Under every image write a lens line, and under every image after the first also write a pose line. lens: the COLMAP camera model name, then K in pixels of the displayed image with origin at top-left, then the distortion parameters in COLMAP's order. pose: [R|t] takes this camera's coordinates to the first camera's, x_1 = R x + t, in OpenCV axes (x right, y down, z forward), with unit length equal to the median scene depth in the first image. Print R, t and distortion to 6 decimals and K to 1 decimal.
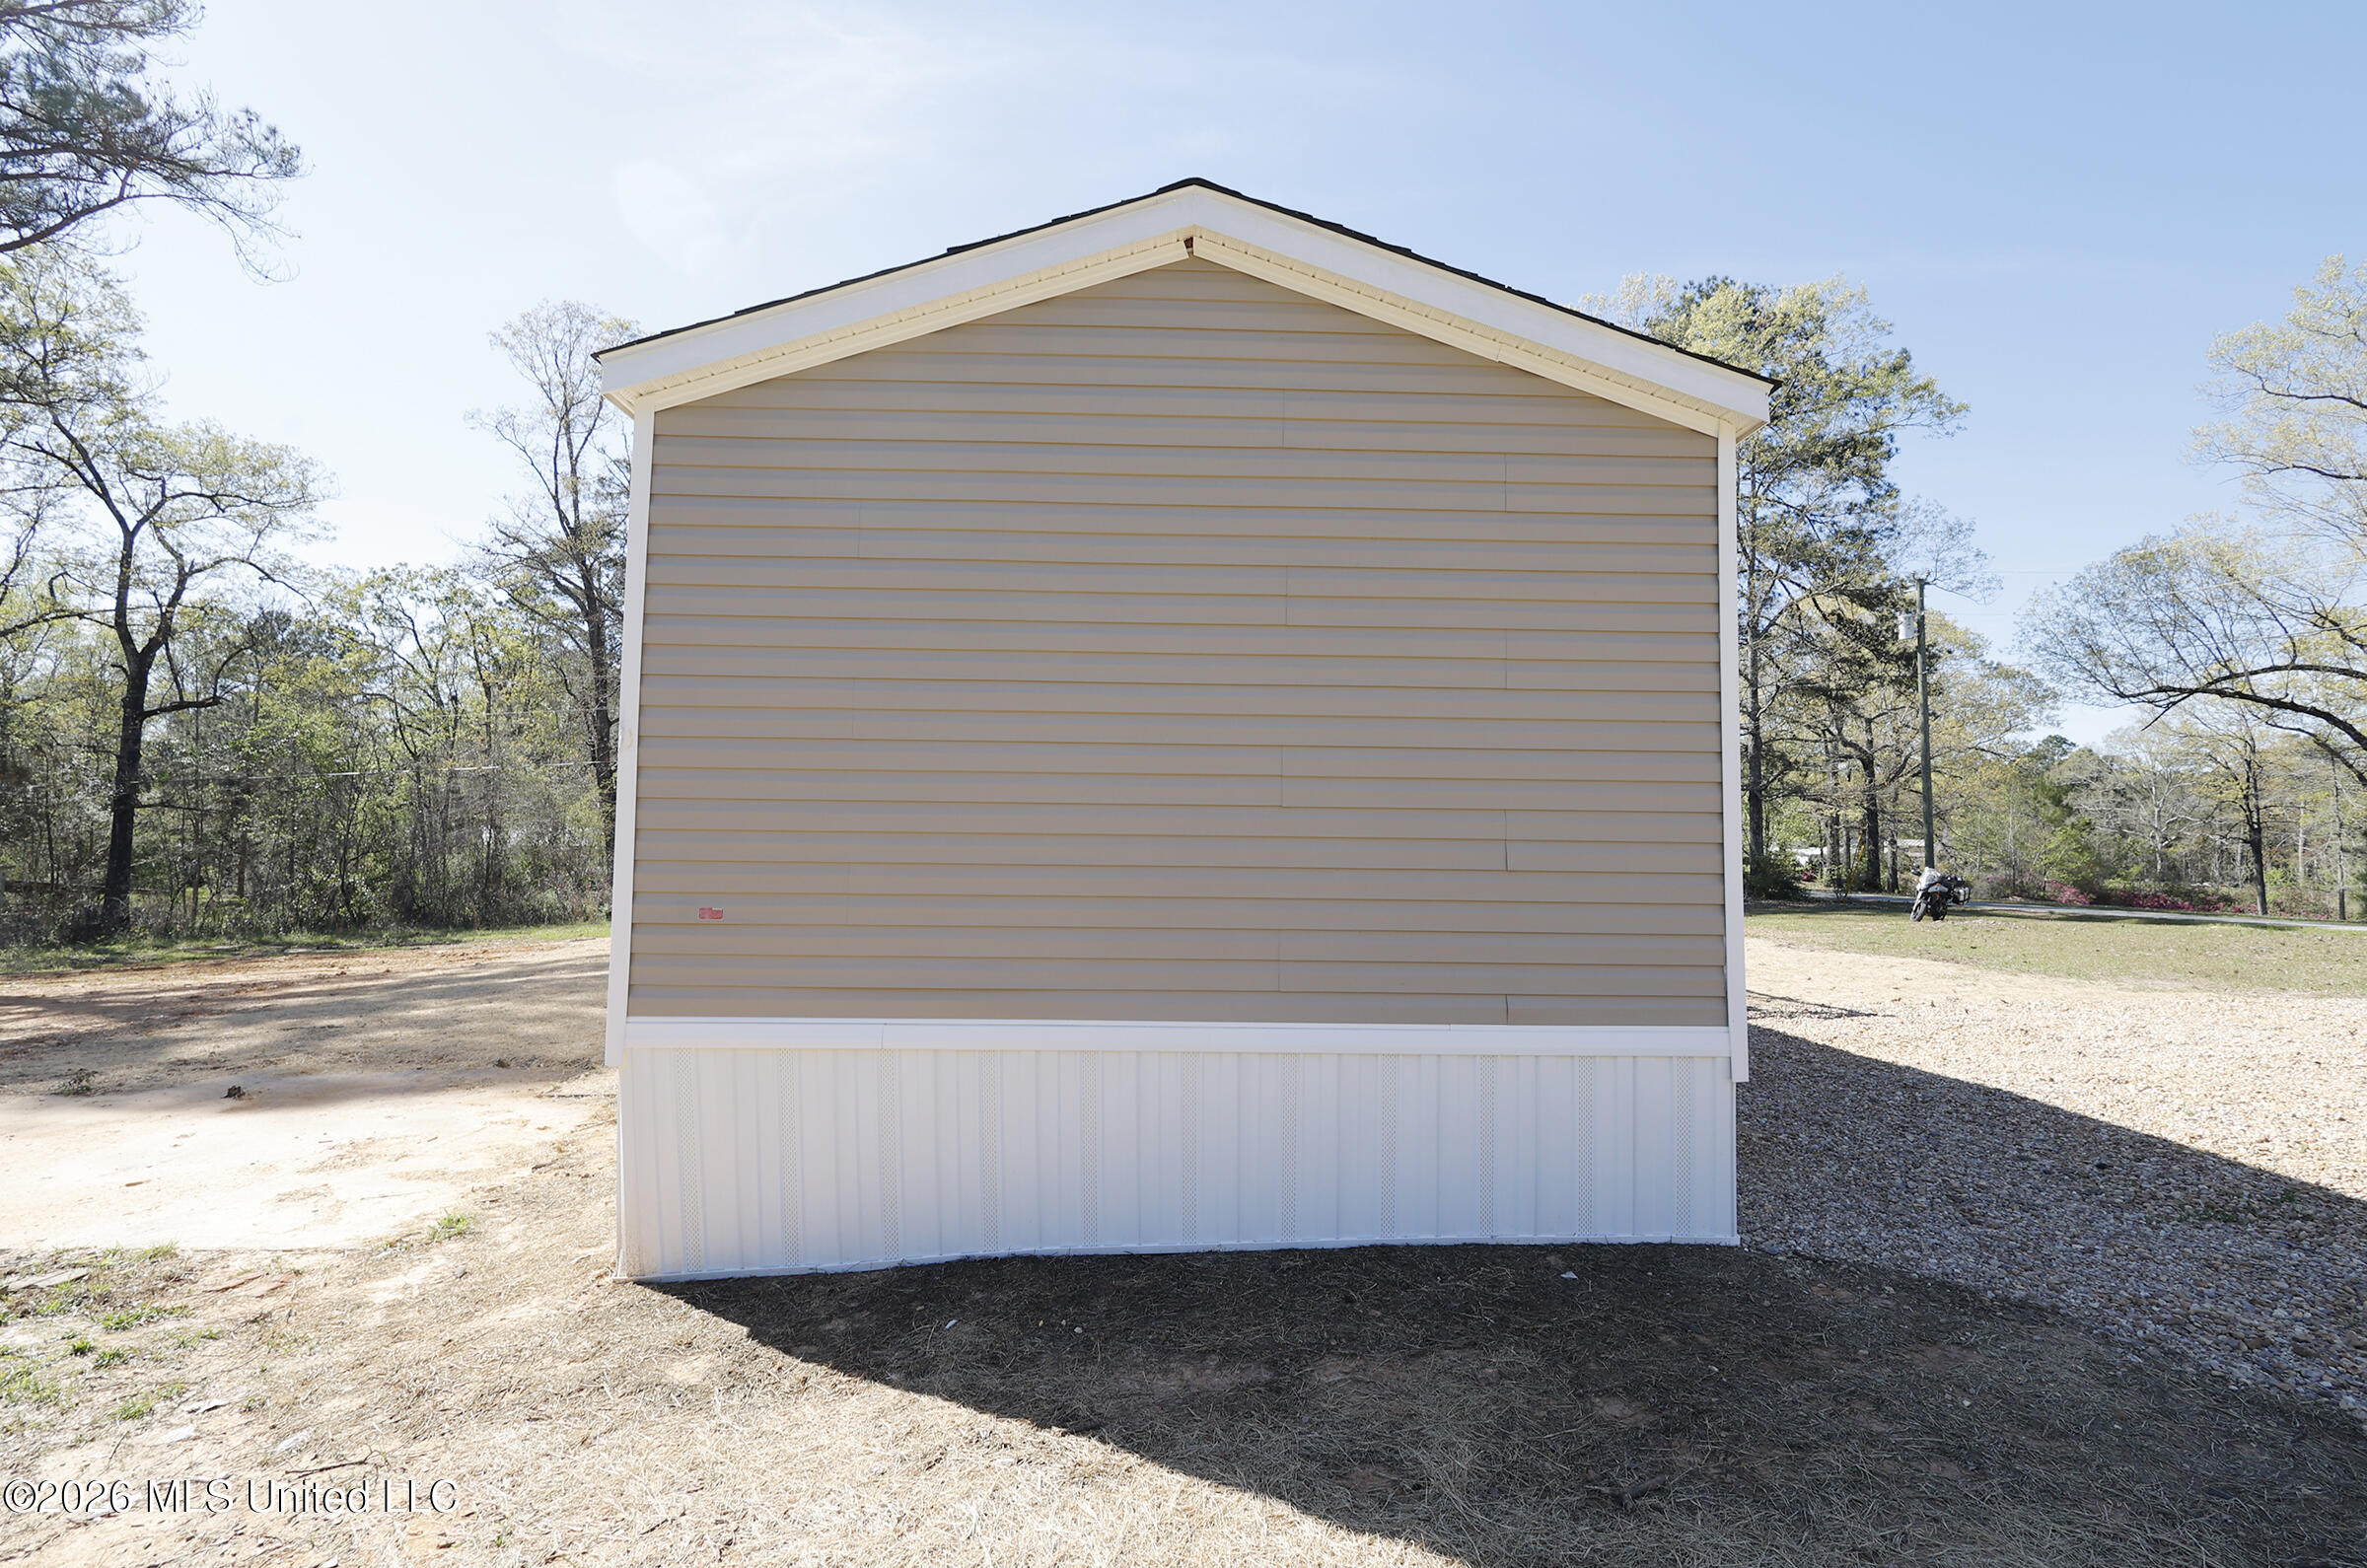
lens RADIAL K [[1101.7, 0, 1183.5], [0, 1101.7, 784.0], [0, 0, 1]] dist [-0.000967, 0.006833]
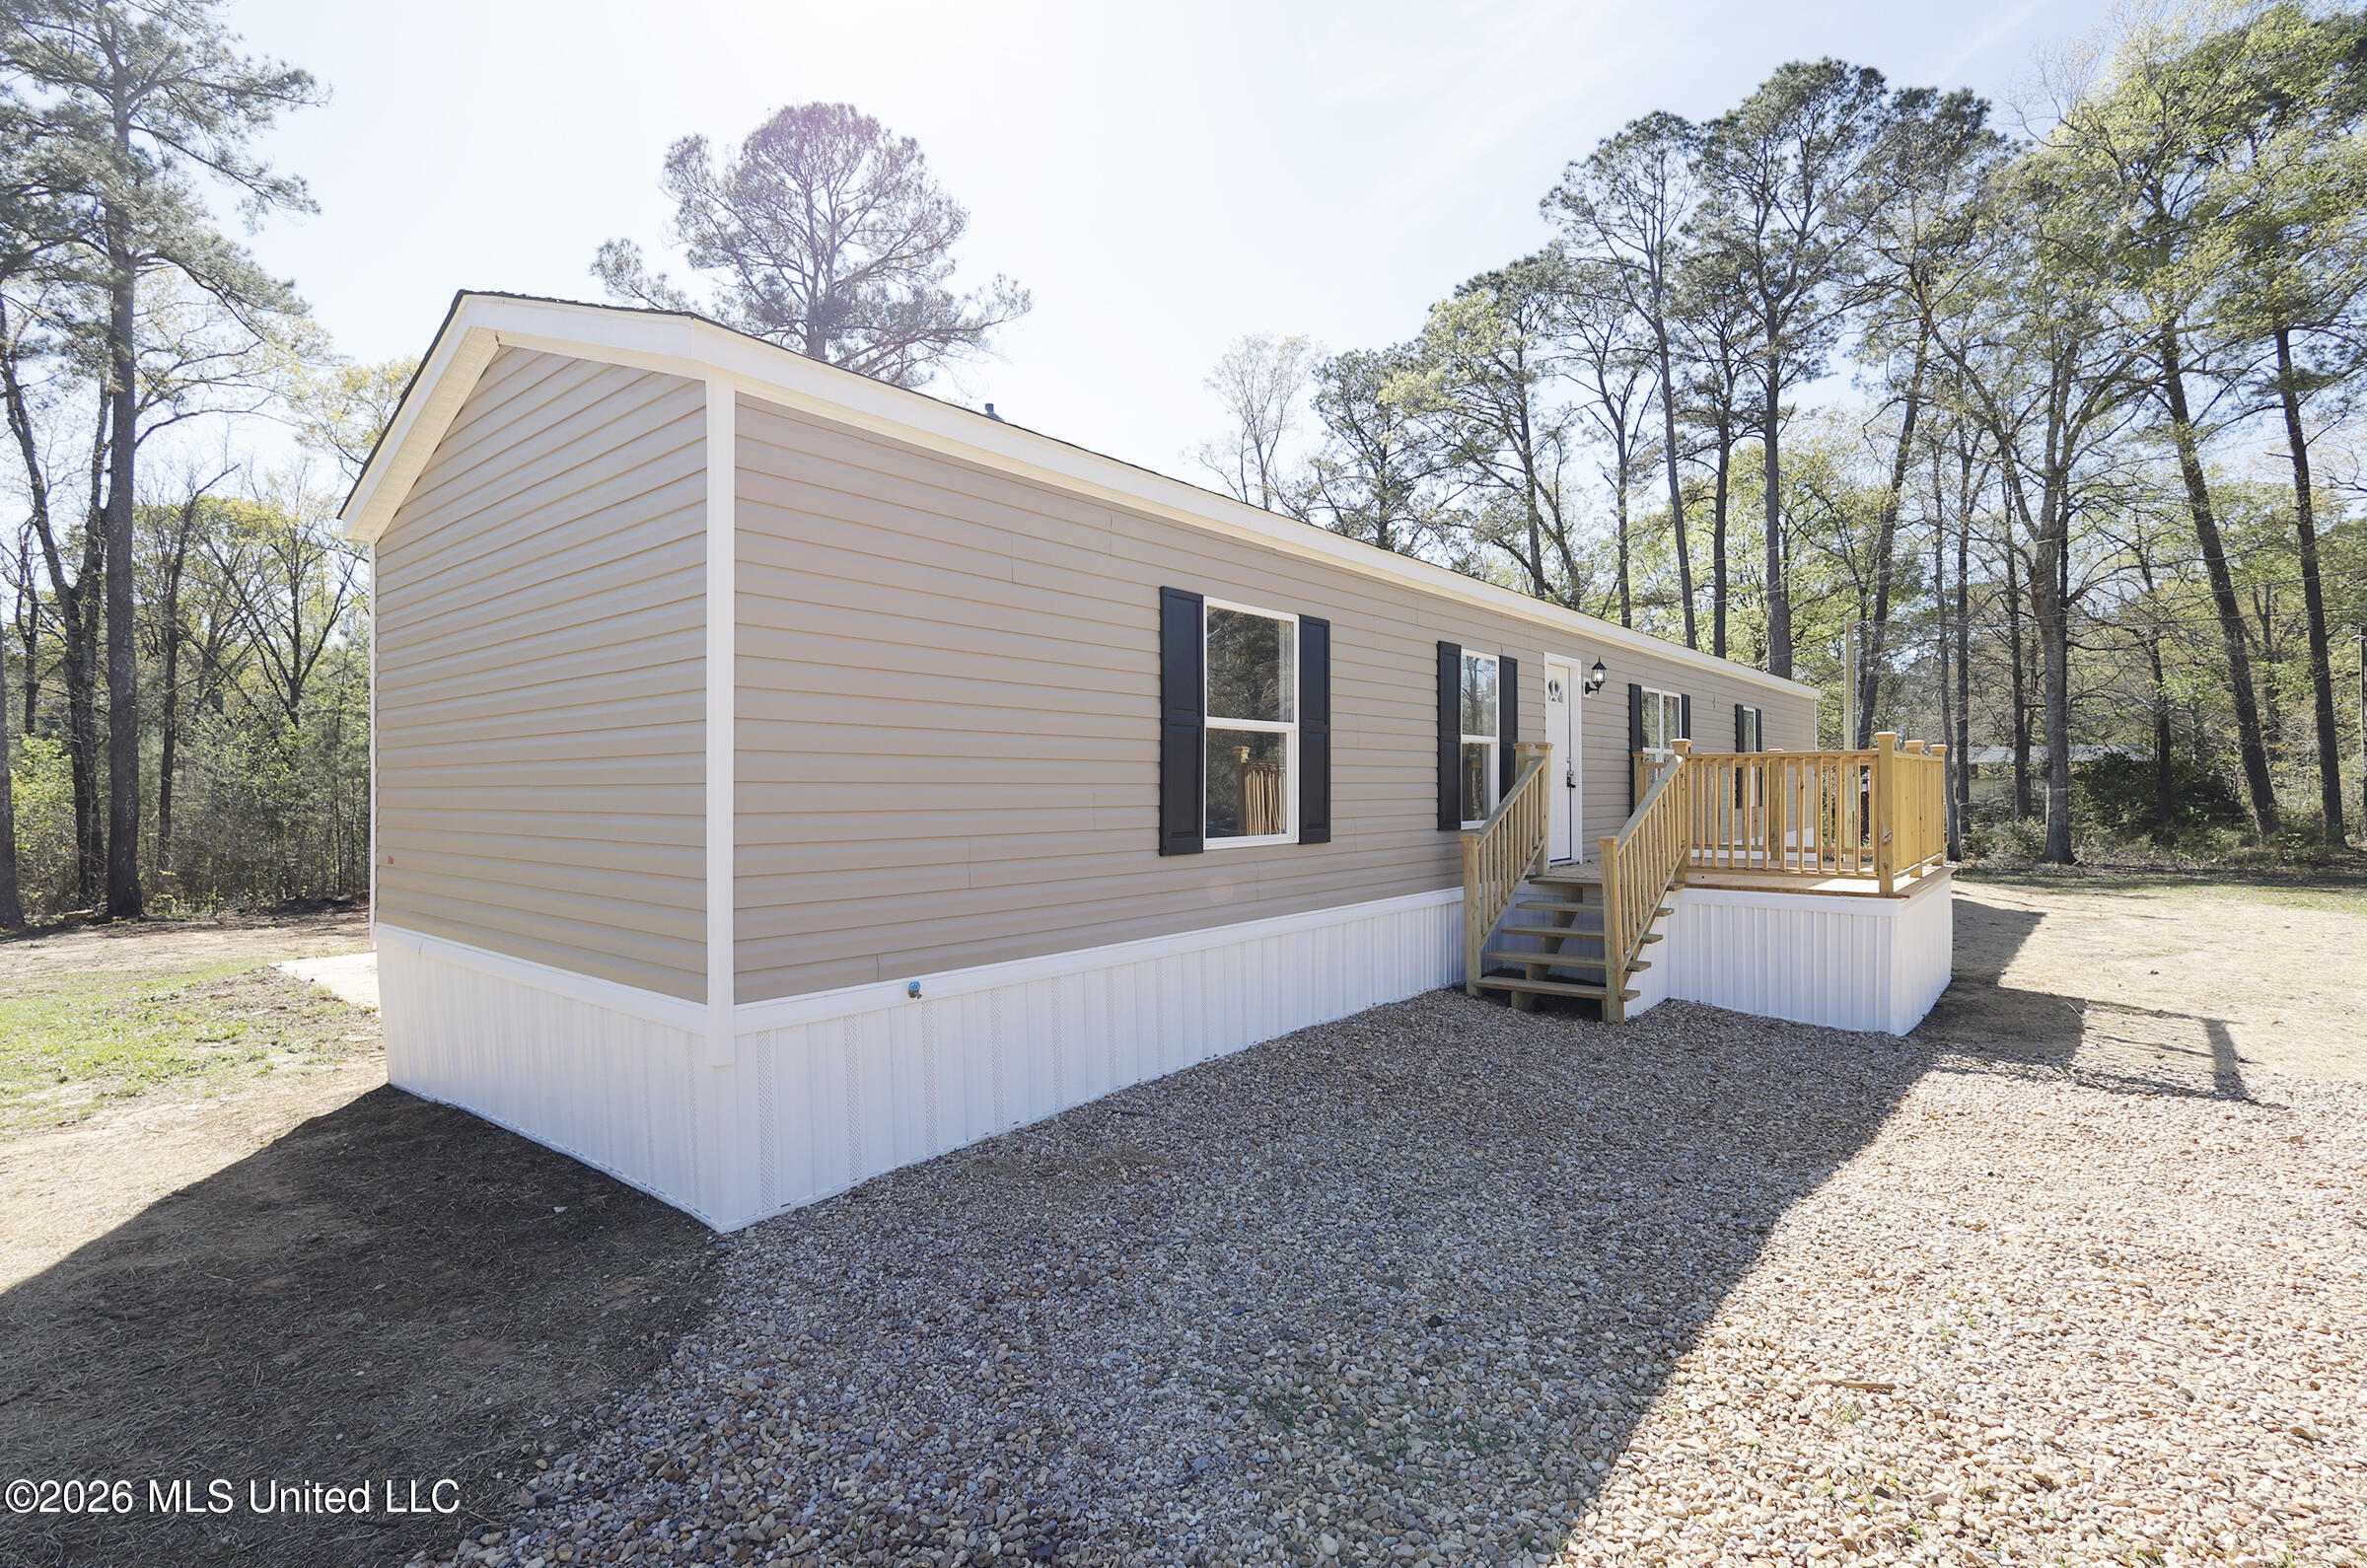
lens RADIAL K [[1101.7, 0, 1183.5], [0, 1101.7, 784.0], [0, 0, 1]] dist [-0.000967, 0.006833]
pose [[0.749097, -0.017267, -0.662236, 0.232103], [0.046225, 0.998586, 0.026252, 0.002912], [0.660846, -0.050277, 0.748836, 0.090415]]
